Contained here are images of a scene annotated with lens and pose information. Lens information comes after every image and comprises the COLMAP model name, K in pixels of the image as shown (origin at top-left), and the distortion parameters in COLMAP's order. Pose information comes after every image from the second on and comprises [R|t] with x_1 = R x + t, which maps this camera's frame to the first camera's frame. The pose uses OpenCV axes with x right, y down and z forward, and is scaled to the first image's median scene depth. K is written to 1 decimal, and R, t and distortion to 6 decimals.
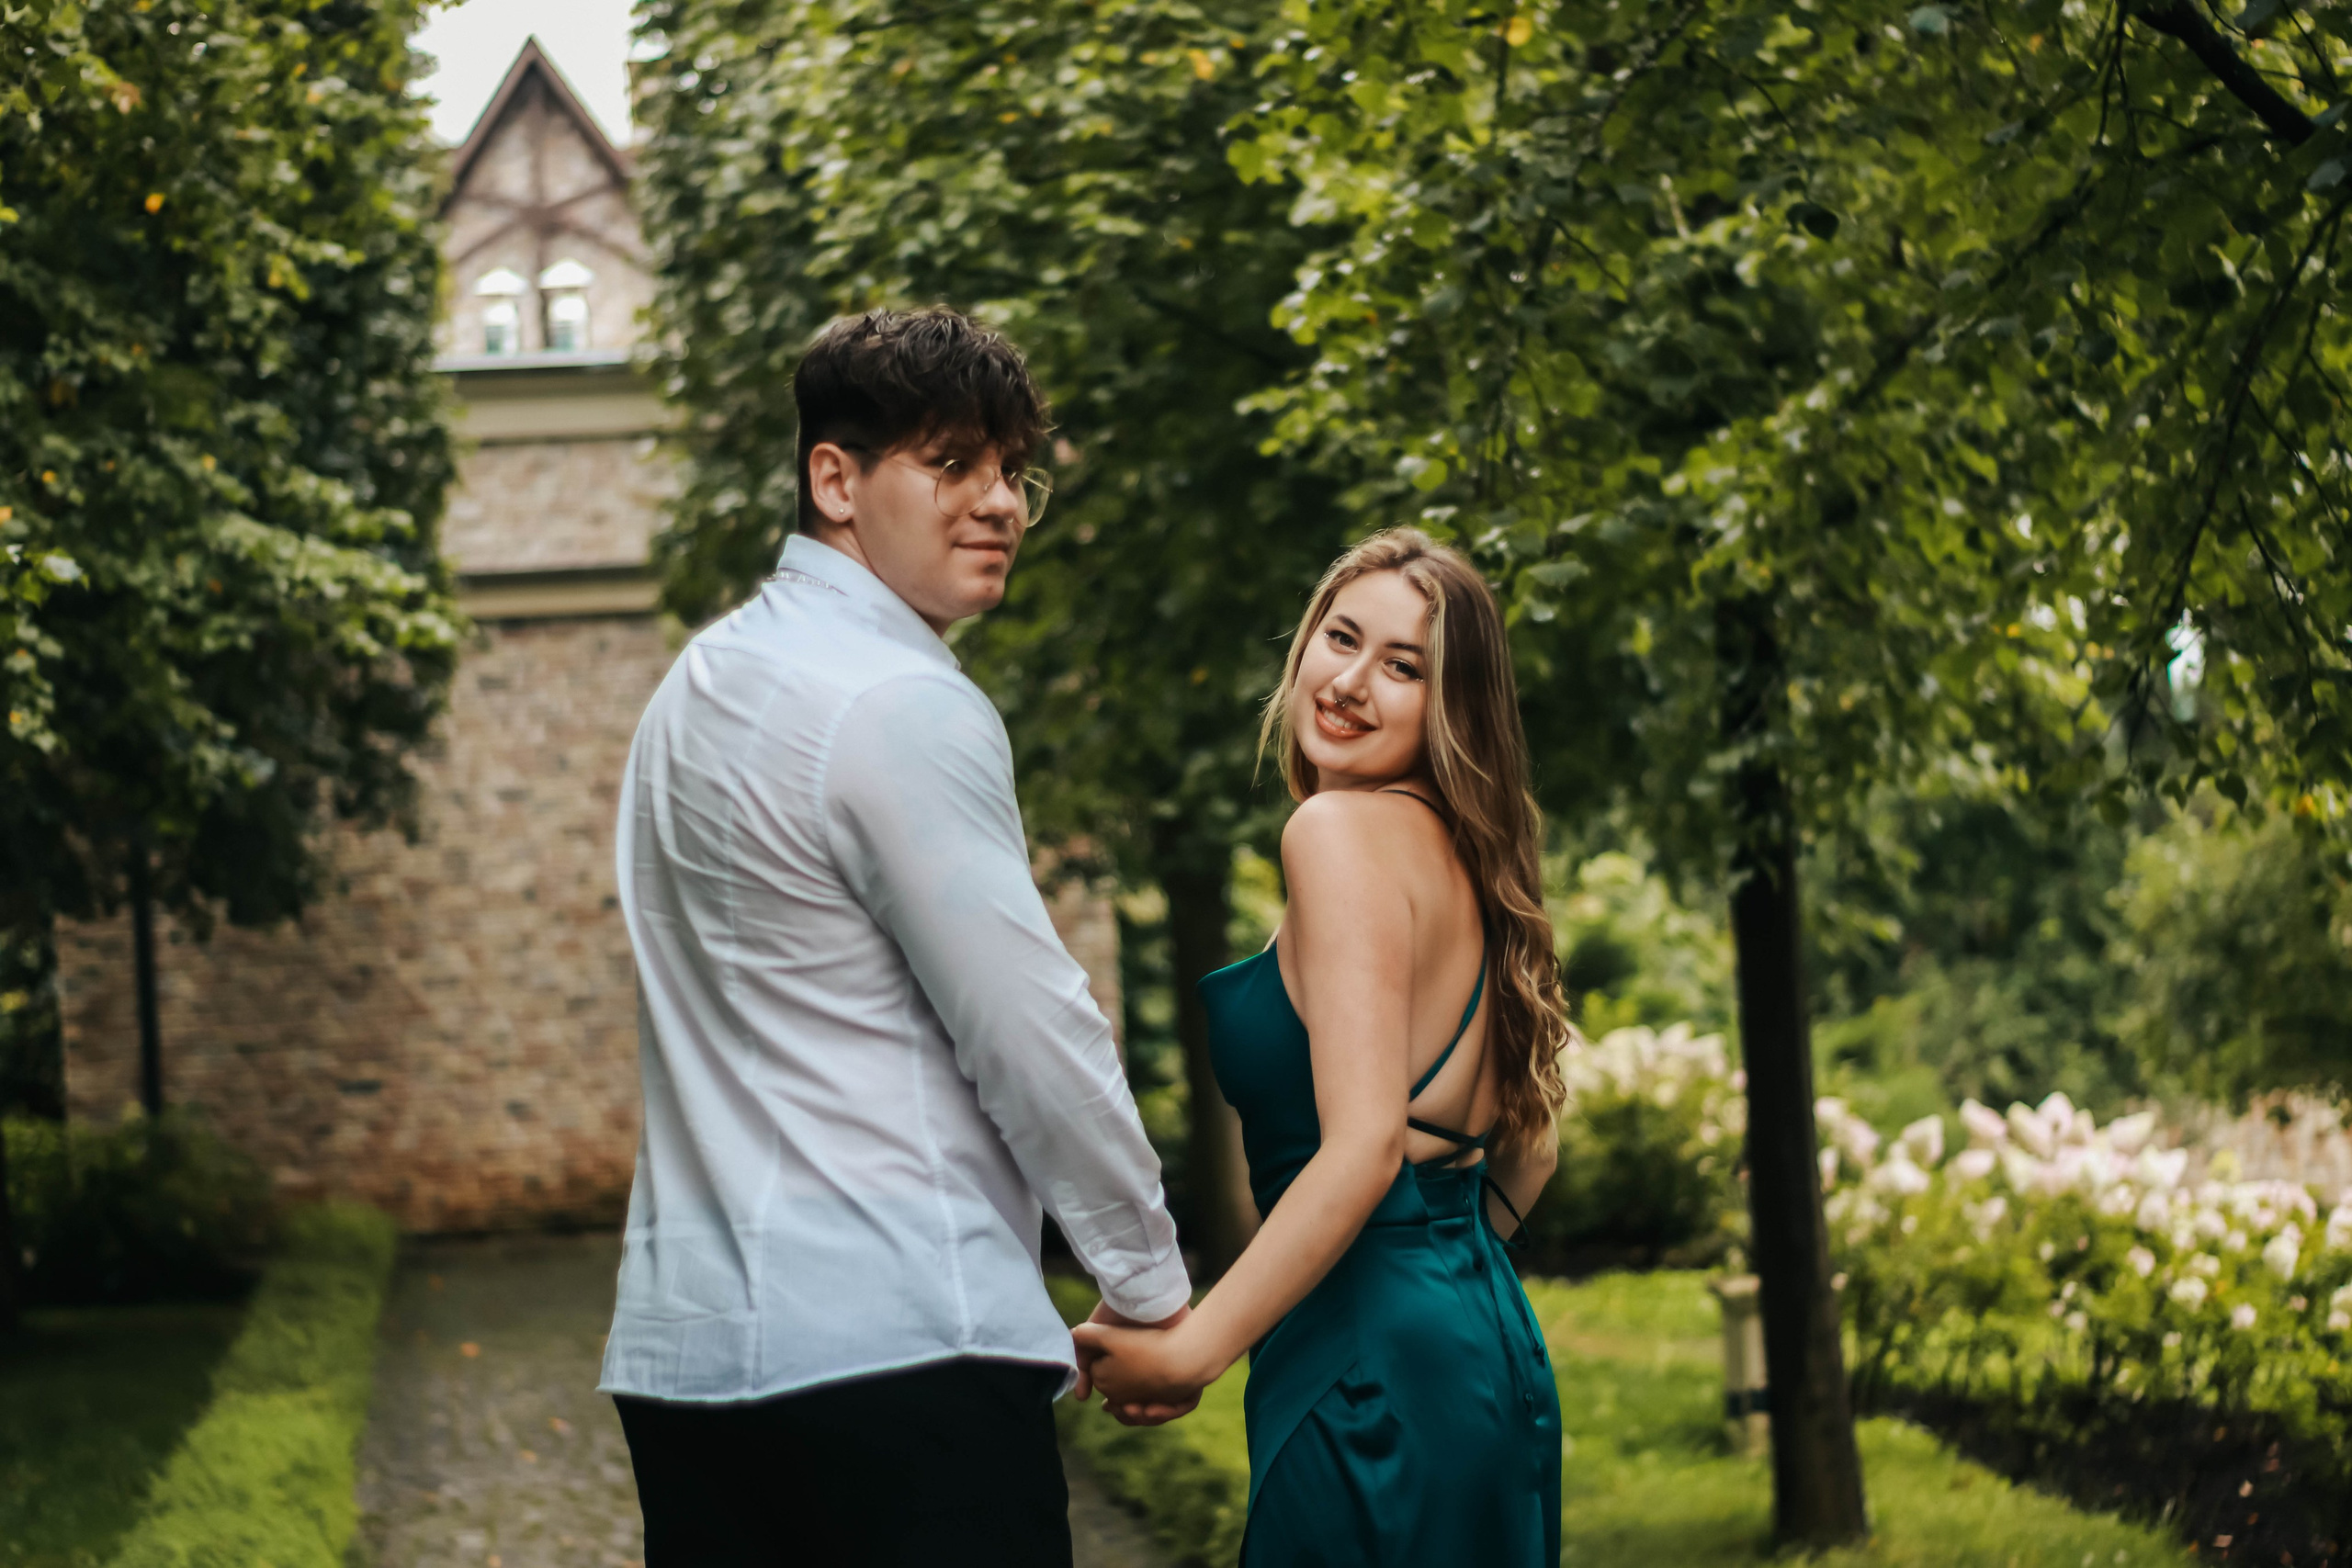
lens RADIAL K [[5548.8, 0, 1176.0], [0, 5548.8, 784.0], [0, 0, 1]] dist [-0.063487, -0.324594]
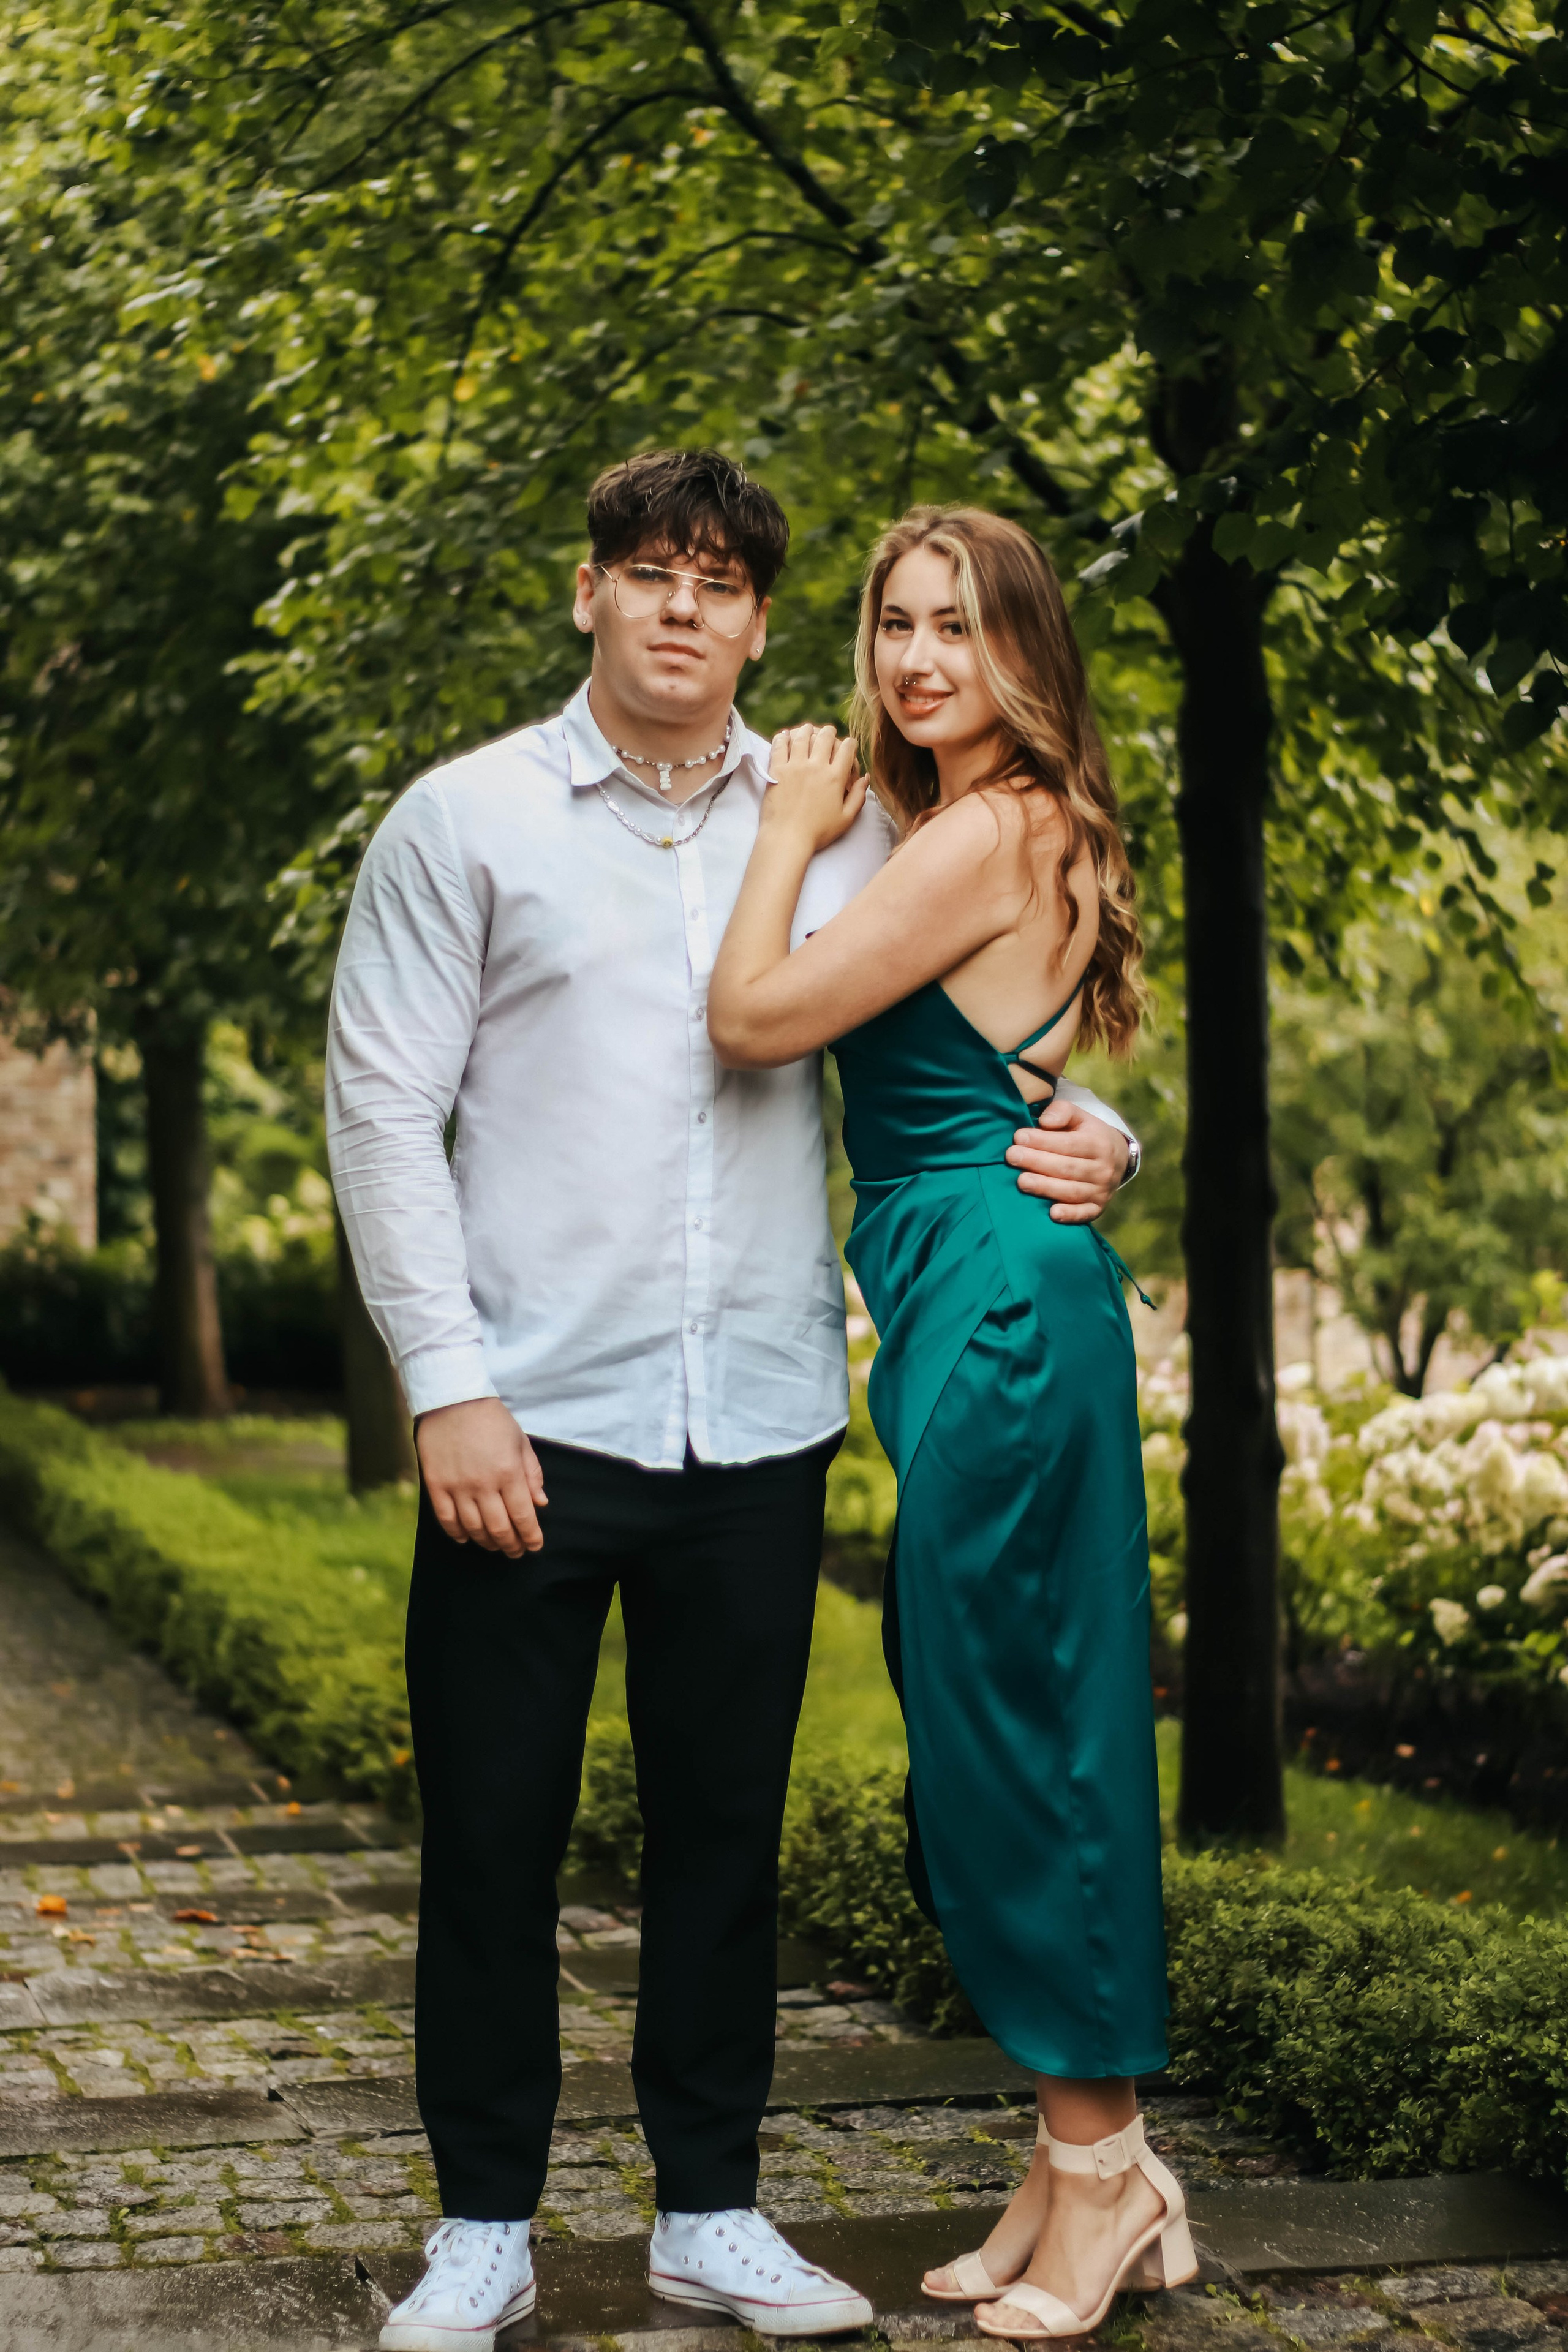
lens RADIAL K [[5549.3, 0, 784.0], [0, 5549.3, 1176.0], [0, 0, 1]] dist [-0.063487, -0.324594]
pose [[0.992652, 0.038512, 0.114716, -0.001920], [-0.043307, 0.998277, 0.039603, -0.010351], [-0.112993, -0.044280, 0.992609, -0.186484]]
